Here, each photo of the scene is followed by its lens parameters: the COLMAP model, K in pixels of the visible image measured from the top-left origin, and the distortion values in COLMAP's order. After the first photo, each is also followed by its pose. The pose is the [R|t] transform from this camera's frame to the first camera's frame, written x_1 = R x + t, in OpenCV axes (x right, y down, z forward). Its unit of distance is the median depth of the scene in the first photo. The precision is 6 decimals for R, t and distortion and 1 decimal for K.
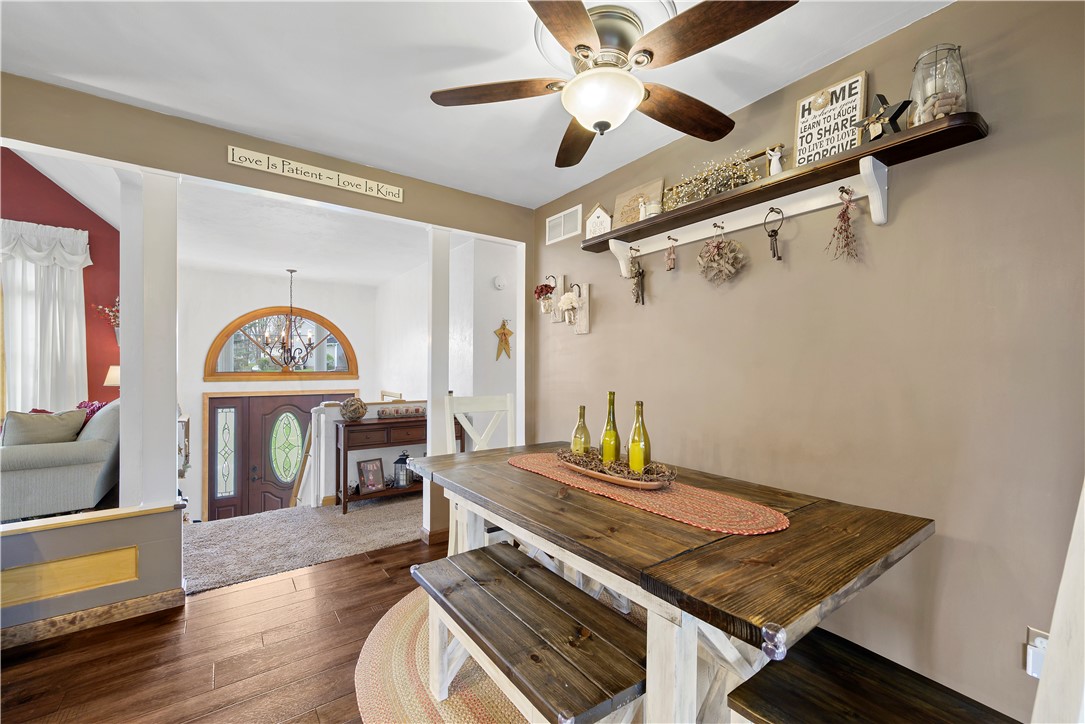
lens RADIAL K [[425.6, 0, 534.5], [0, 425.6, 367.9], [0, 0, 1]] dist [0.000053, 0.000498]
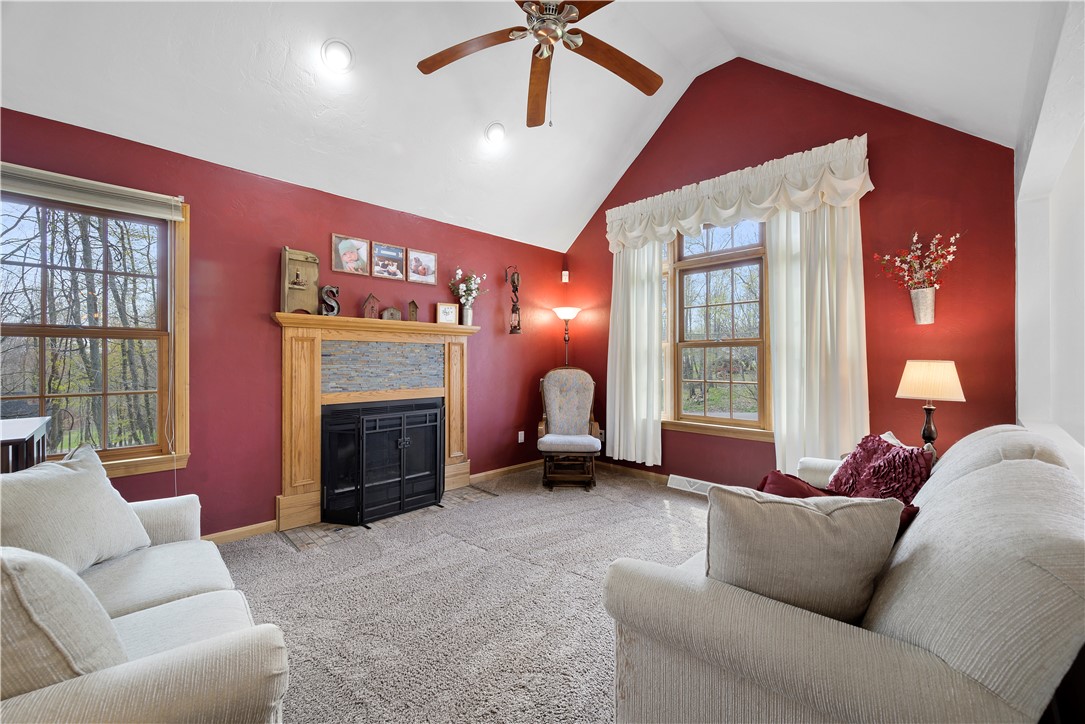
lens RADIAL K [[425.6, 0, 544.6], [0, 425.6, 365.8], [0, 0, 1]] dist [0.000053, 0.000498]
pose [[0.135020, -0.003163, -0.990838, -0.539793], [0.009365, 0.999954, -0.001916, -0.001611], [0.990799, -0.009021, 0.135043, 0.488084]]
